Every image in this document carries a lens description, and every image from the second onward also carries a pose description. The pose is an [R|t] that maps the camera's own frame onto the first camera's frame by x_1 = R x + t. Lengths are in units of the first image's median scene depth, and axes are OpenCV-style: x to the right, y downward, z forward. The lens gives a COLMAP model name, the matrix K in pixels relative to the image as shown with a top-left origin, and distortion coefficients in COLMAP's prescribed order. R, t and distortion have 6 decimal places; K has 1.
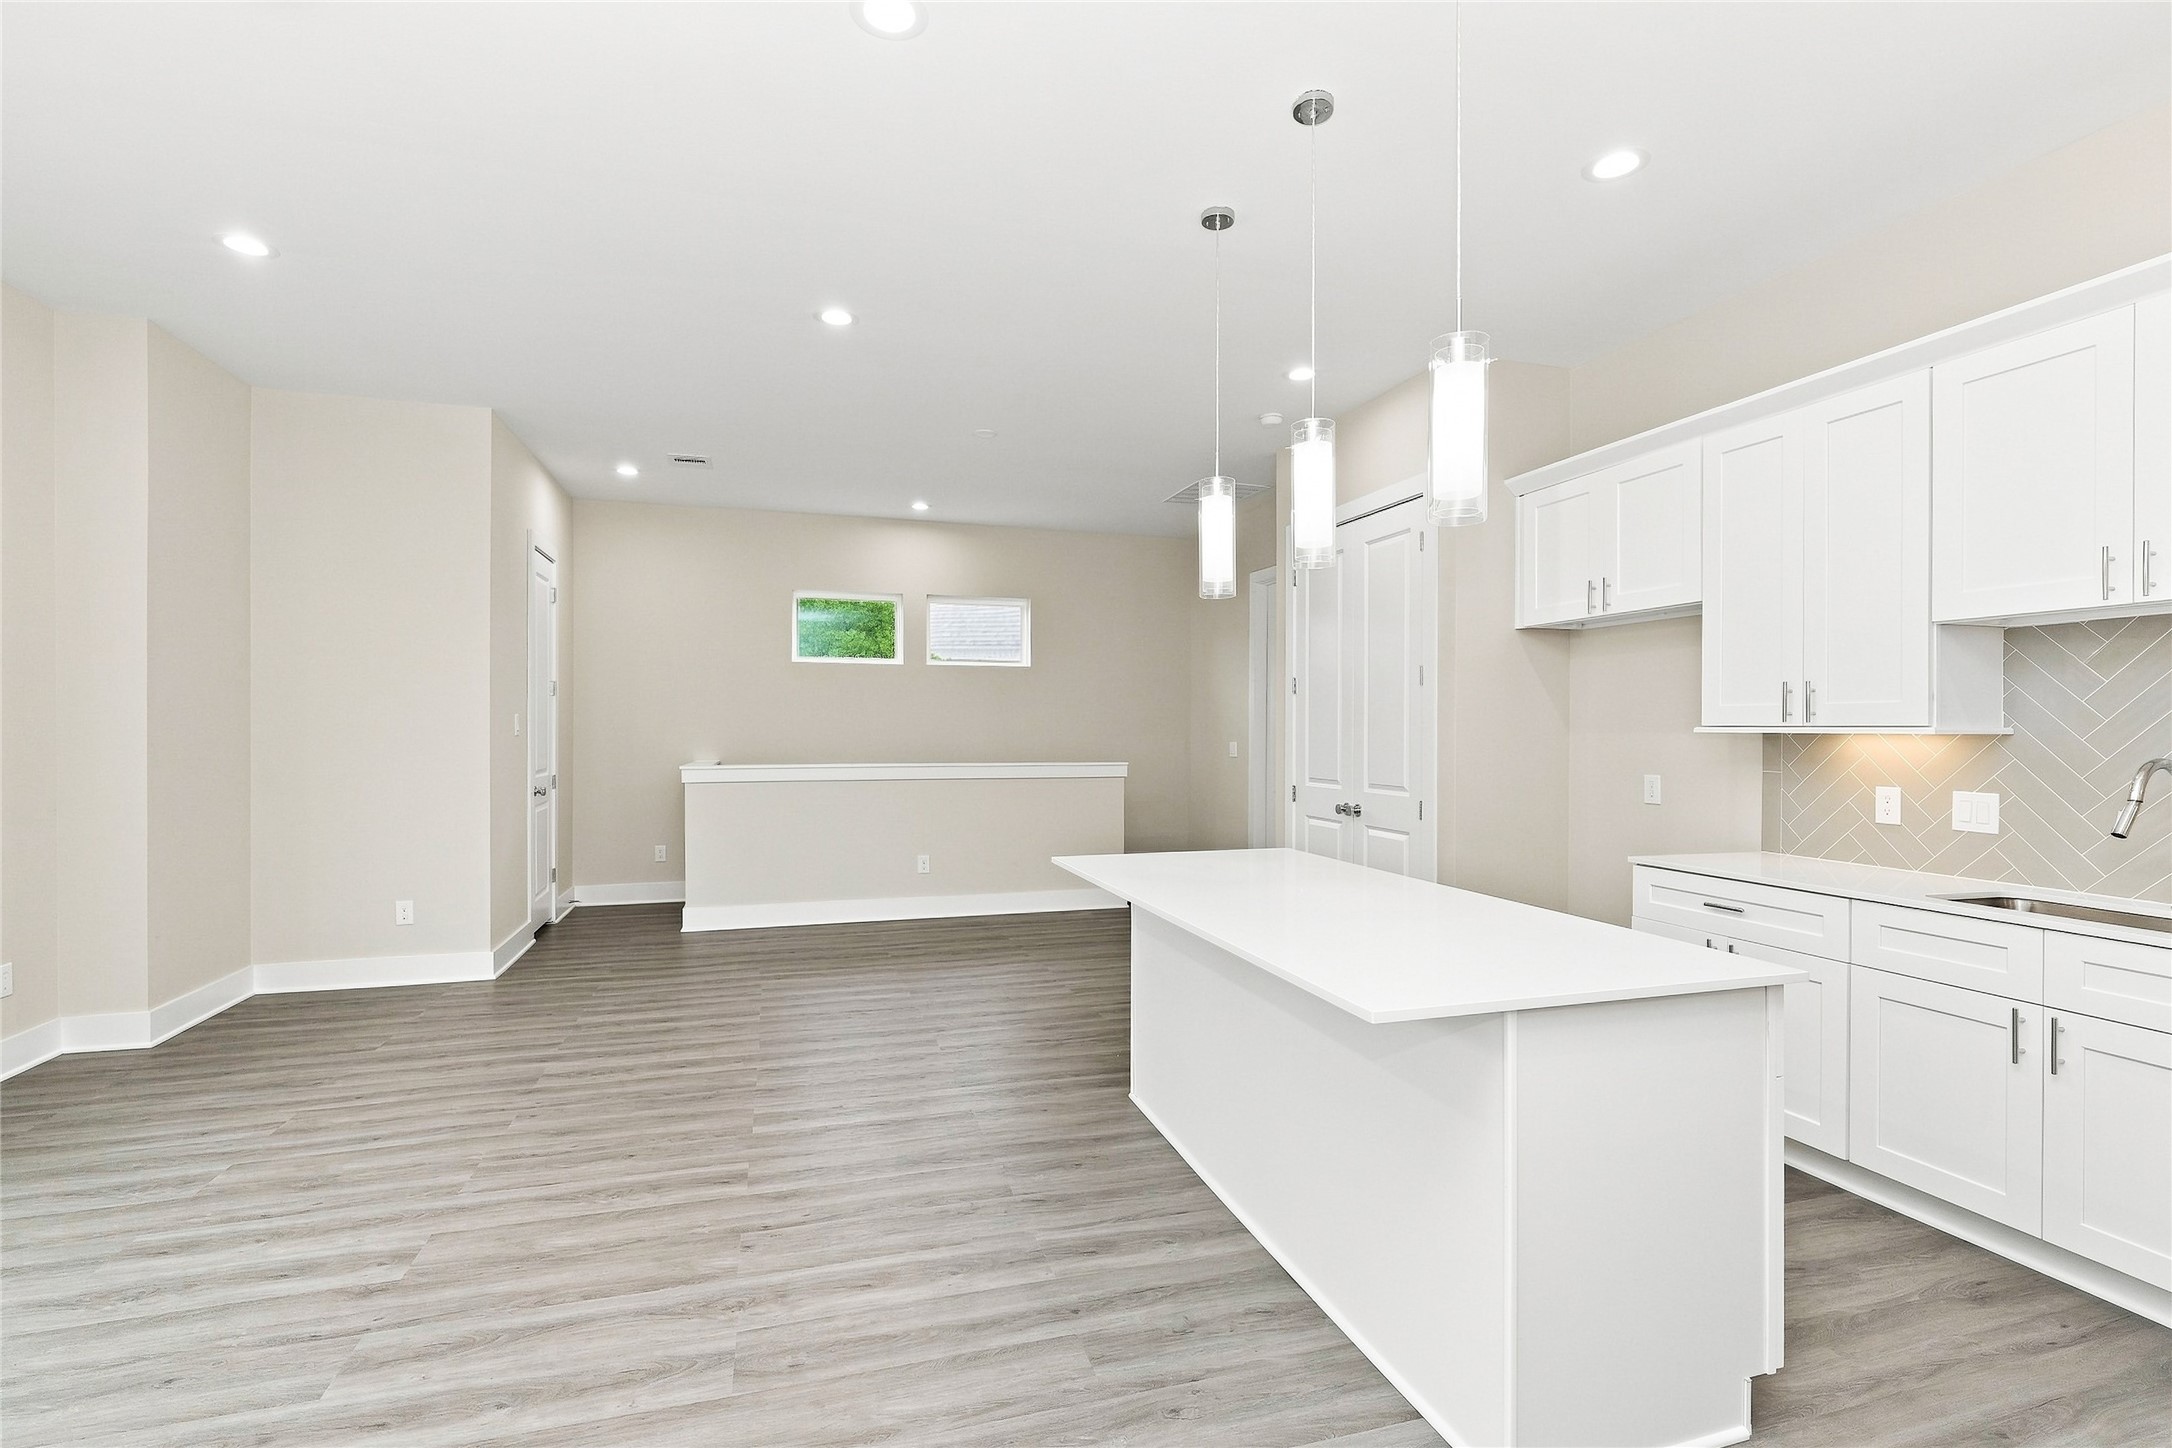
lens RADIAL K [[961.1, 0, 1098.0], [0, 961.1, 730.6], [0, 0, 1]] dist [0.002080, 0.000450]
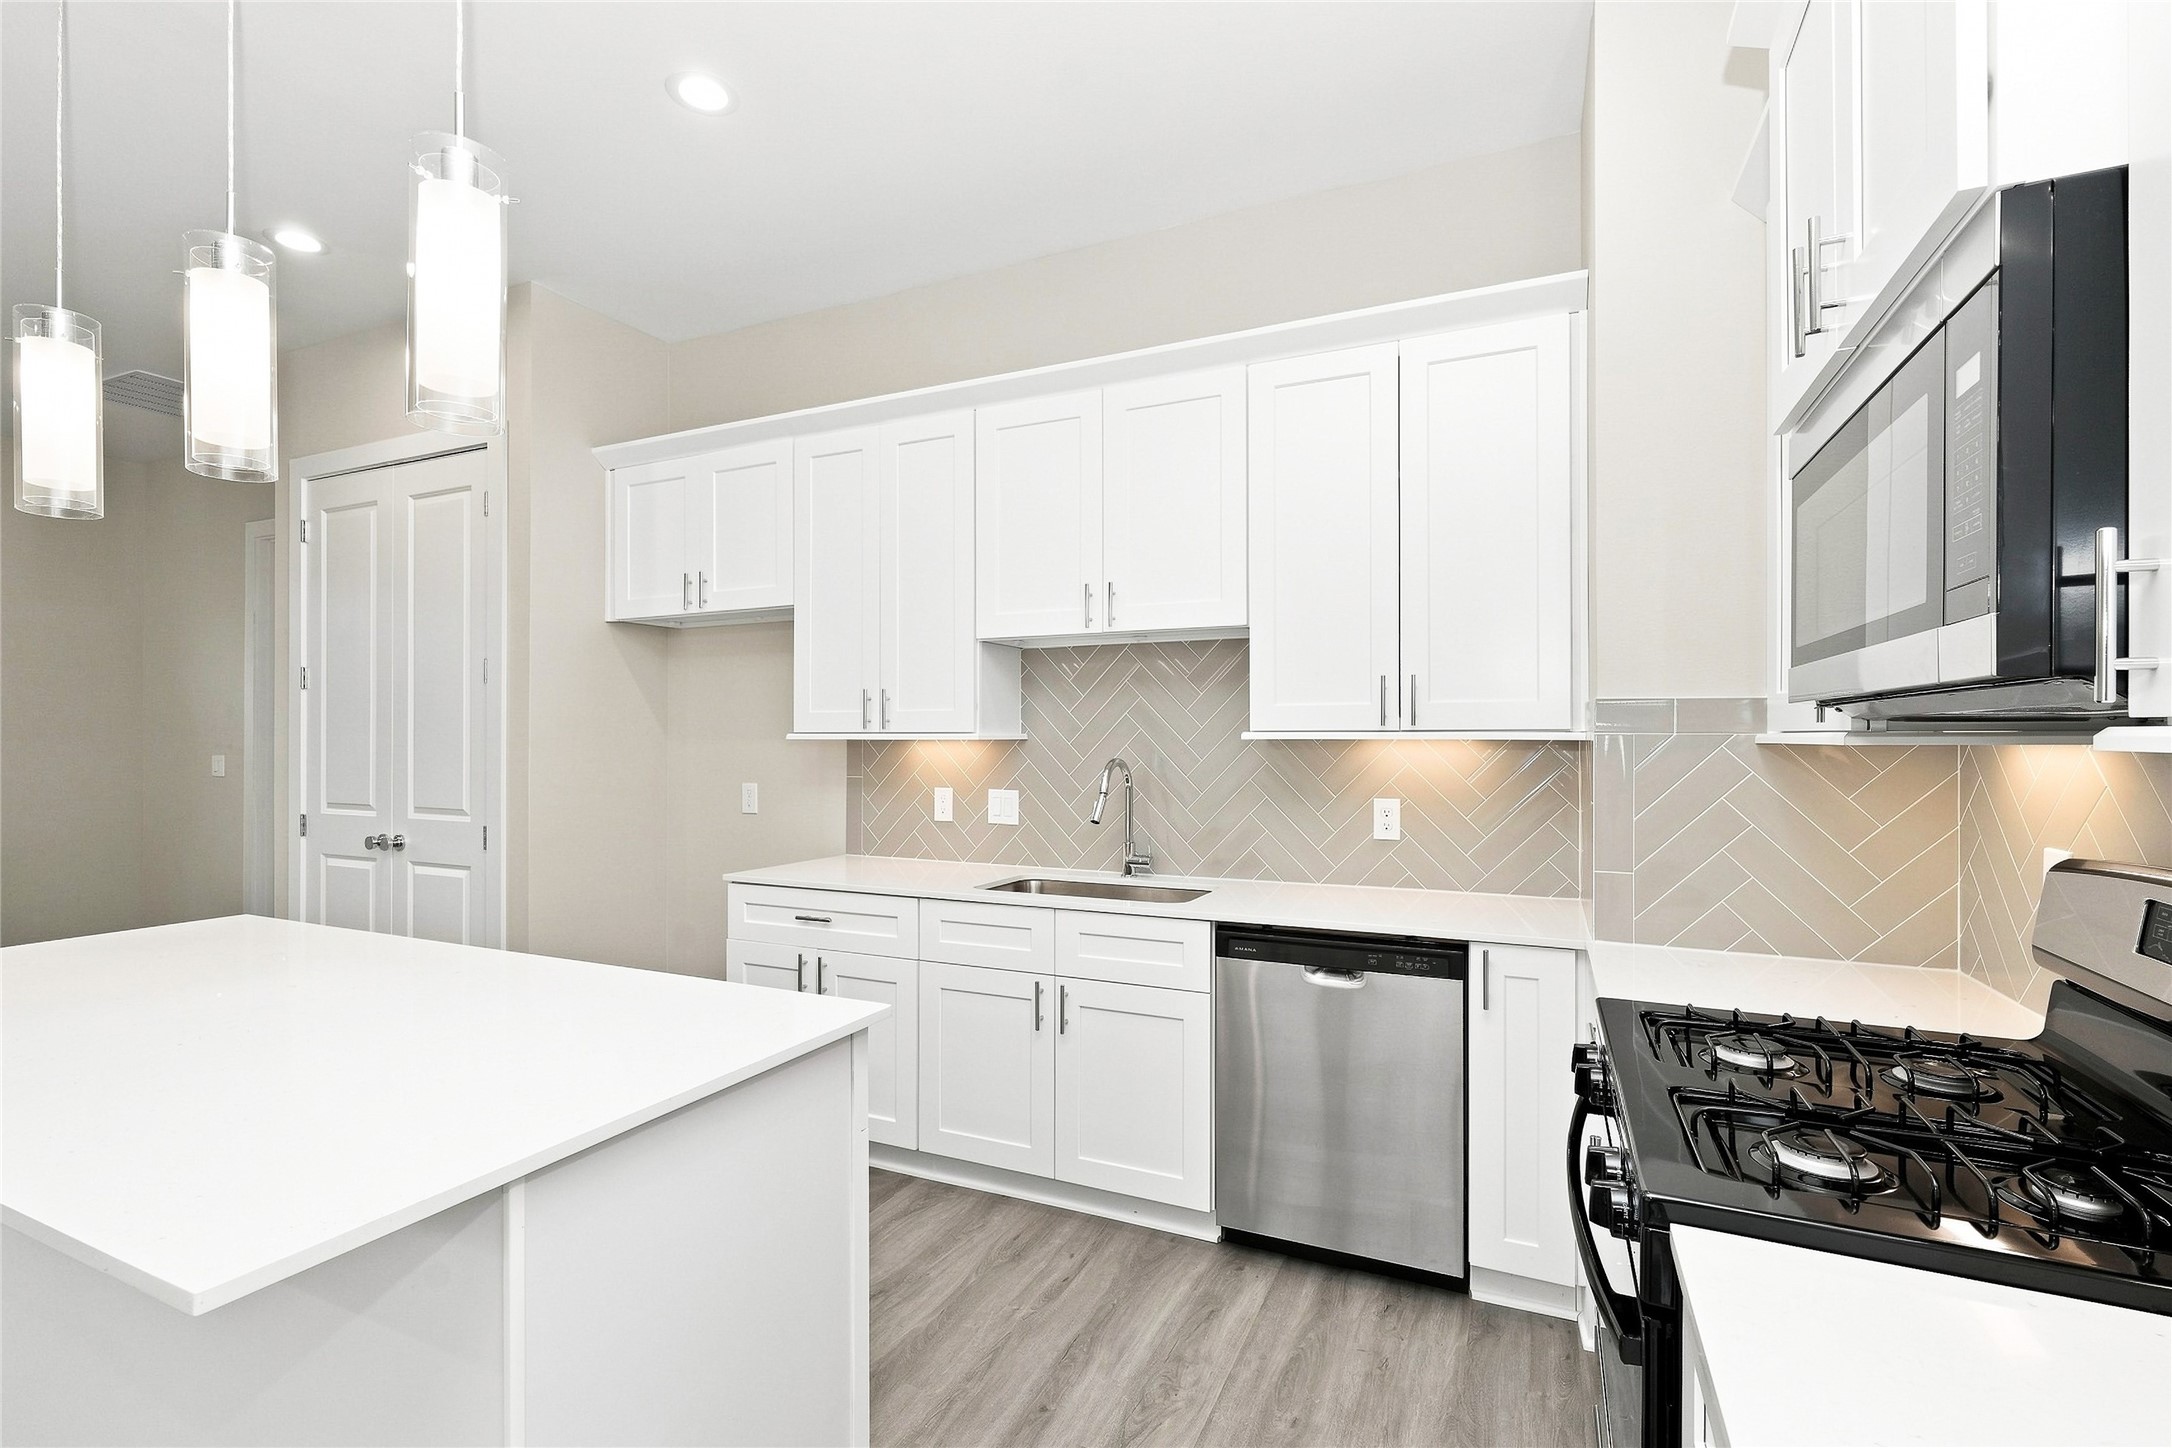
lens RADIAL K [[961.1, 0, 1098.0], [0, 961.1, 730.6], [0, 0, 1]] dist [0.002080, 0.000450]
pose [[0.650672, 0.001335, 0.759357, 0.107098], [0.004231, 0.999977, -0.005383, -0.000449], [-0.759347, 0.006716, 0.650652, 0.159923]]
